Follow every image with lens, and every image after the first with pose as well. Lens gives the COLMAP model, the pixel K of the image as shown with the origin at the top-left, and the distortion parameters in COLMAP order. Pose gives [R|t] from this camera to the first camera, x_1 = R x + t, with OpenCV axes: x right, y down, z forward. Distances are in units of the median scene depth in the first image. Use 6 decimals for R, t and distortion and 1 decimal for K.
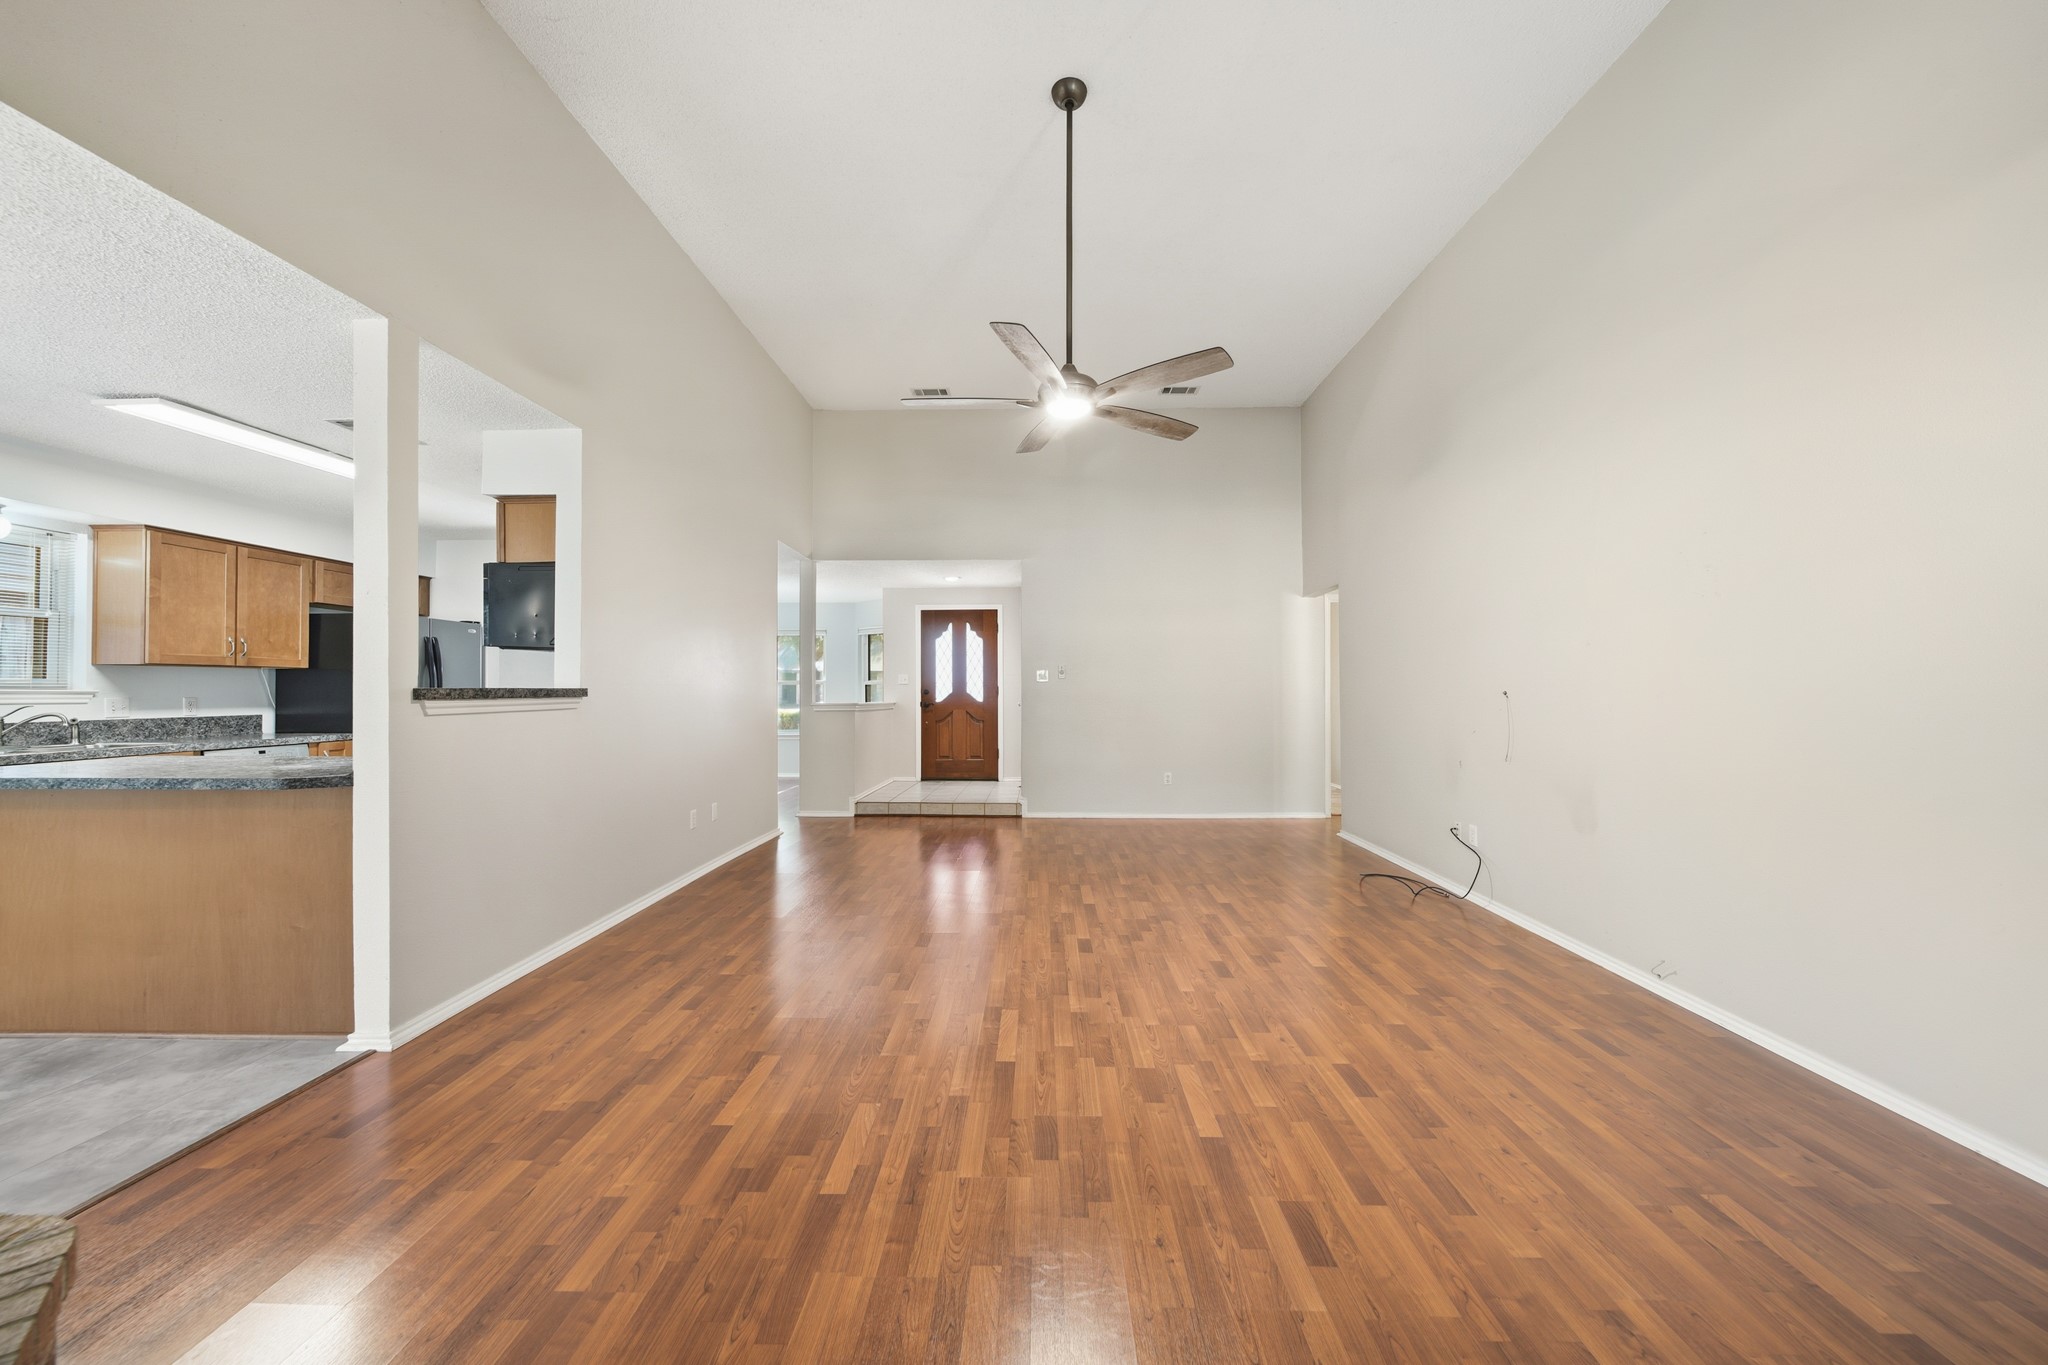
lens RADIAL K [[728.3, 0, 1023.6], [0, 728.3, 682.4], [0, 0, 1]] dist [-0.001631, -0.000147]
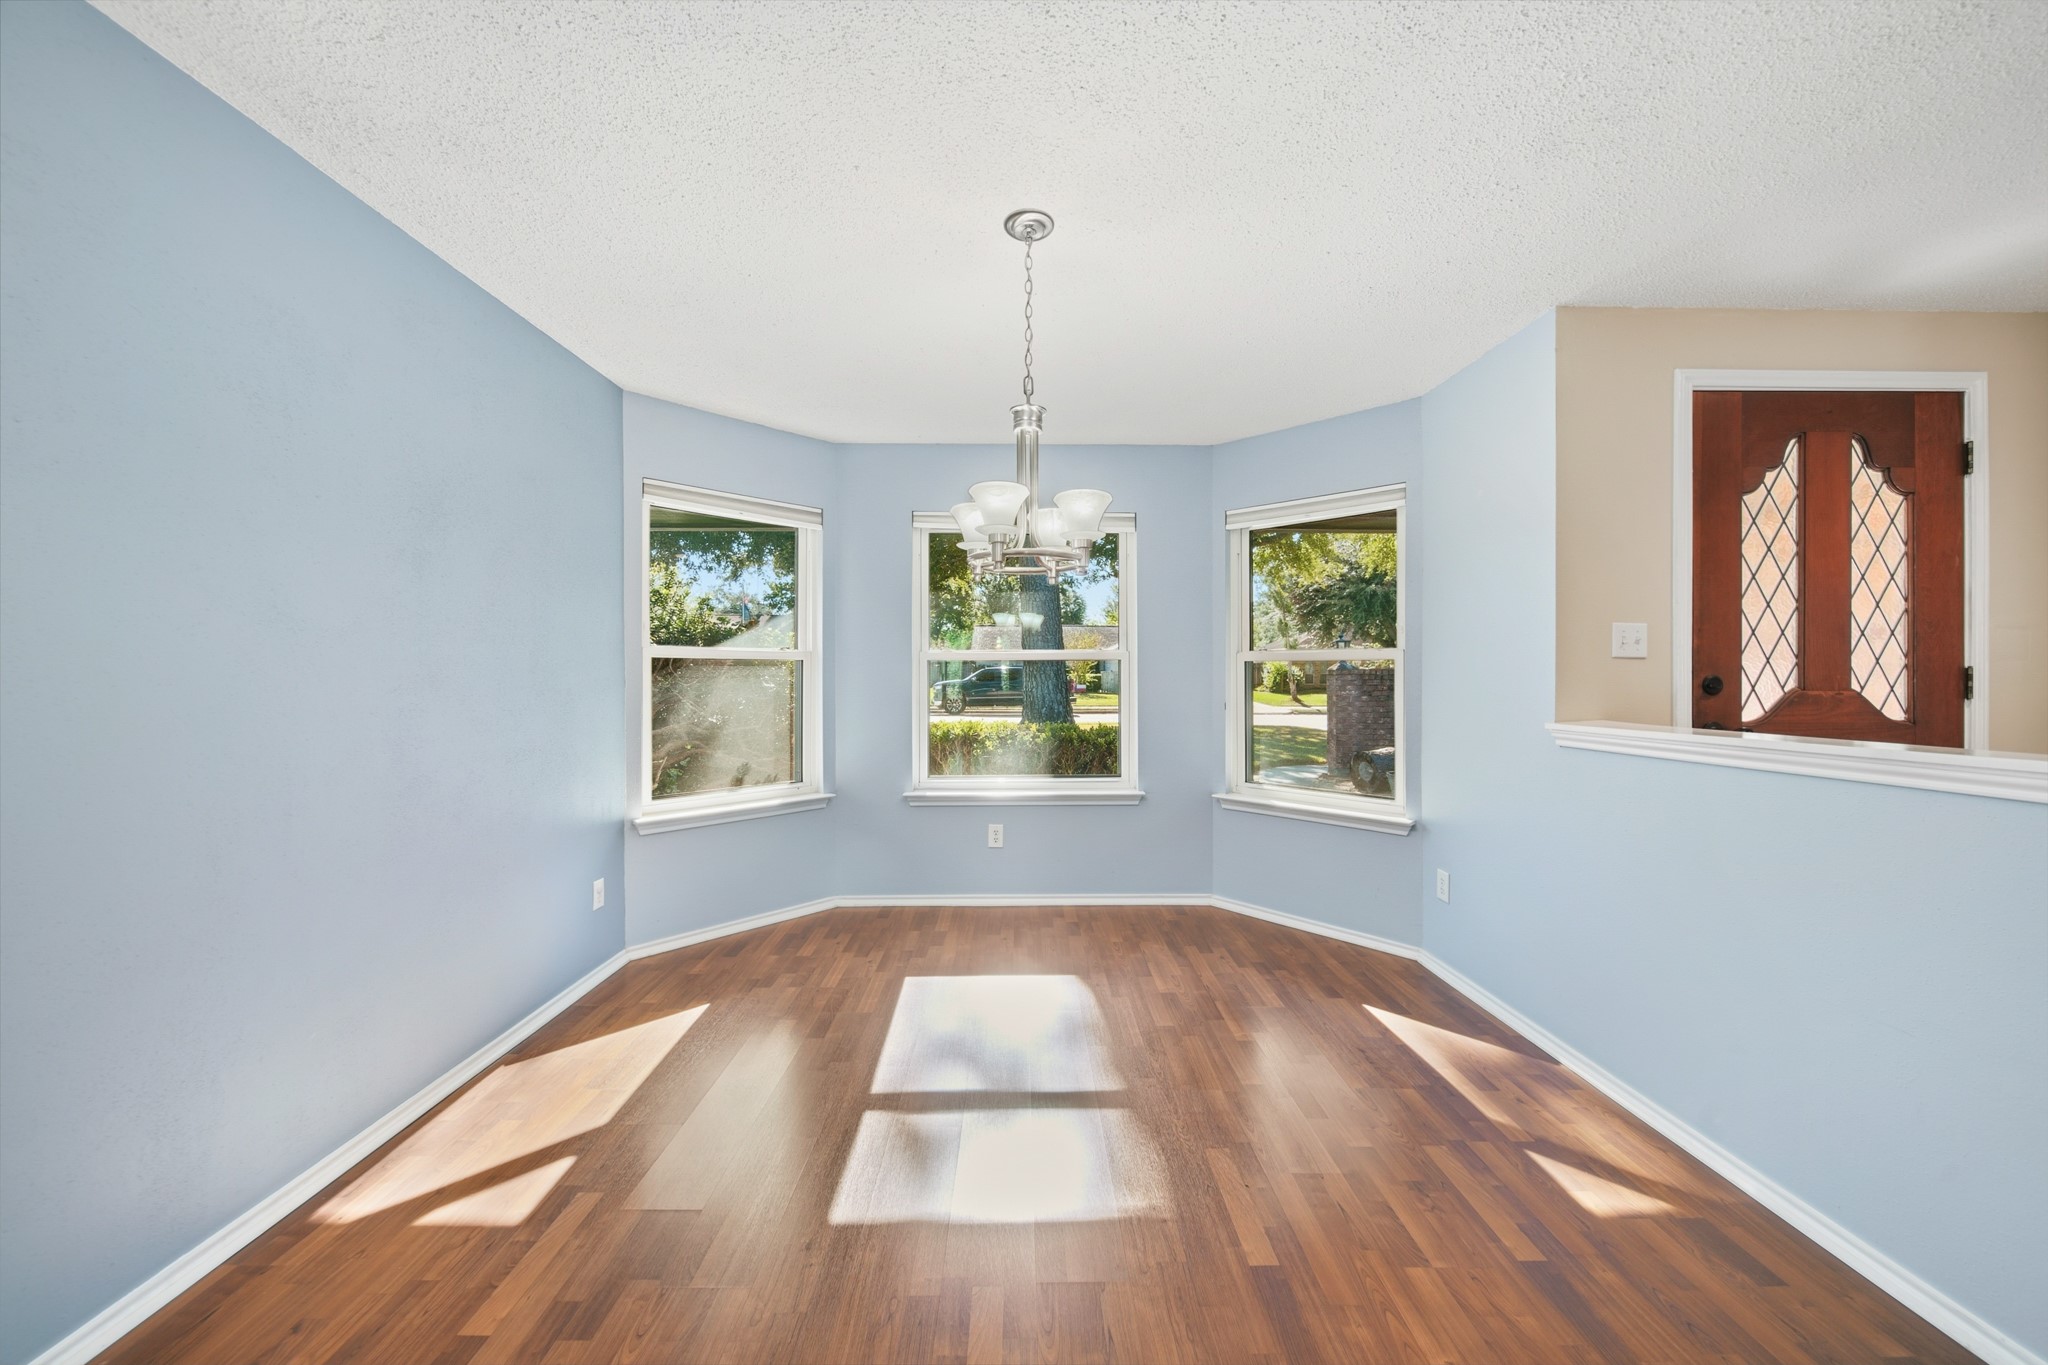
lens RADIAL K [[728.3, 0, 1023.6], [0, 728.3, 682.4], [0, 0, 1]] dist [-0.001631, -0.000147]
pose [[0.999694, -0.001461, 0.024699, -0.871181], [0.000889, 0.999732, 0.023147, 0.010634], [-0.024726, -0.023118, 0.999427, 1.566703]]
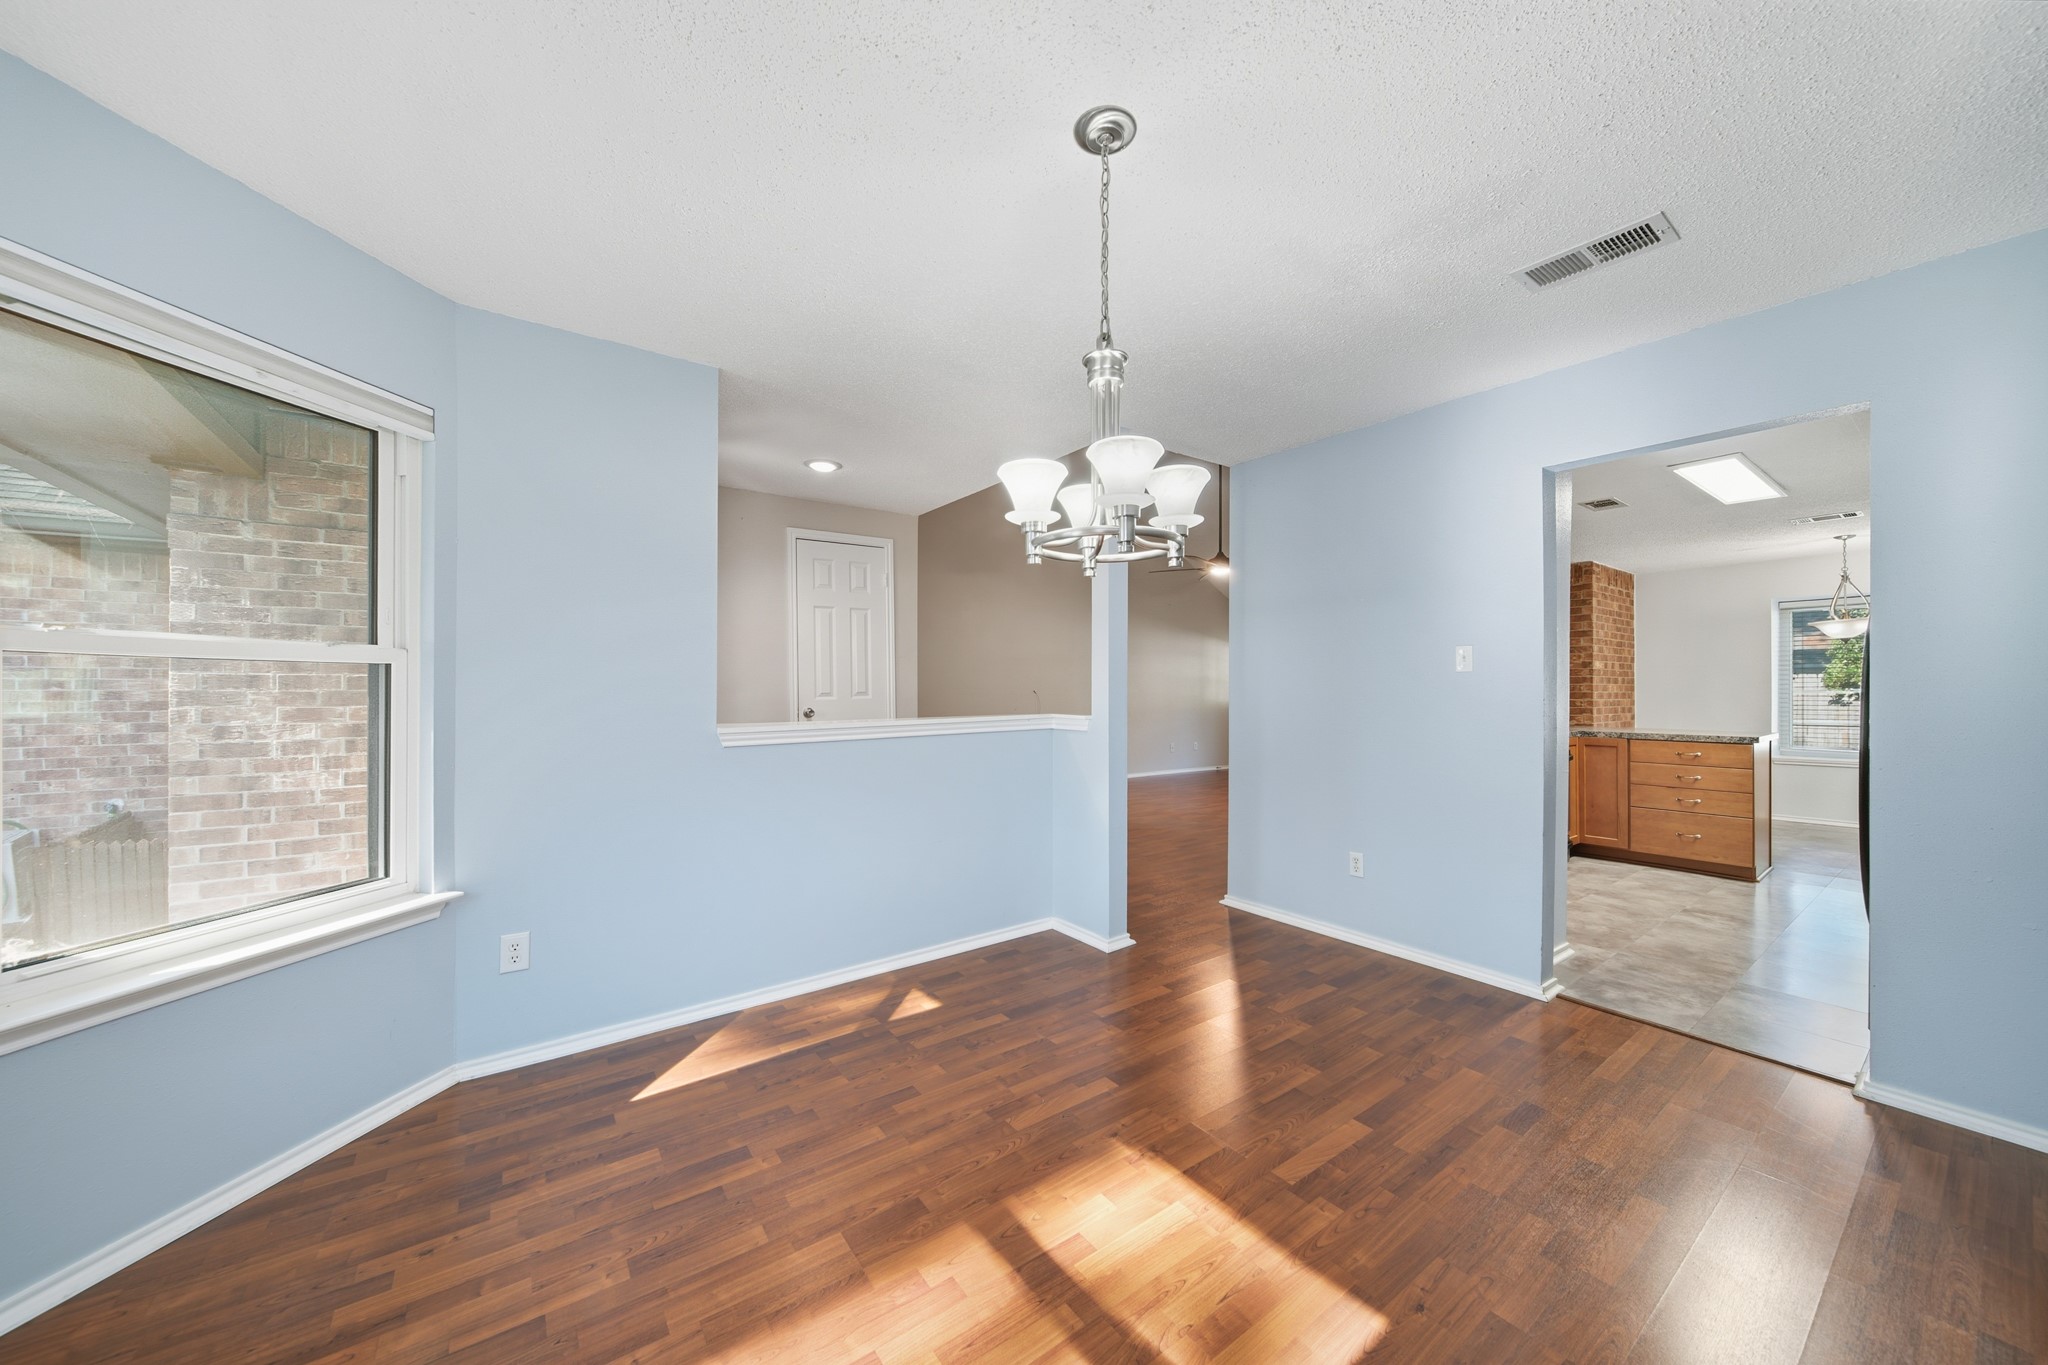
lens RADIAL K [[728.3, 0, 1023.6], [0, 728.3, 682.4], [0, 0, 1]] dist [-0.001631, -0.000147]
pose [[-0.596028, 0.000557, 0.802963, -1.153886], [-0.010897, 0.999902, -0.008782, 0.017720], [-0.802890, -0.013985, -0.595964, 2.340264]]
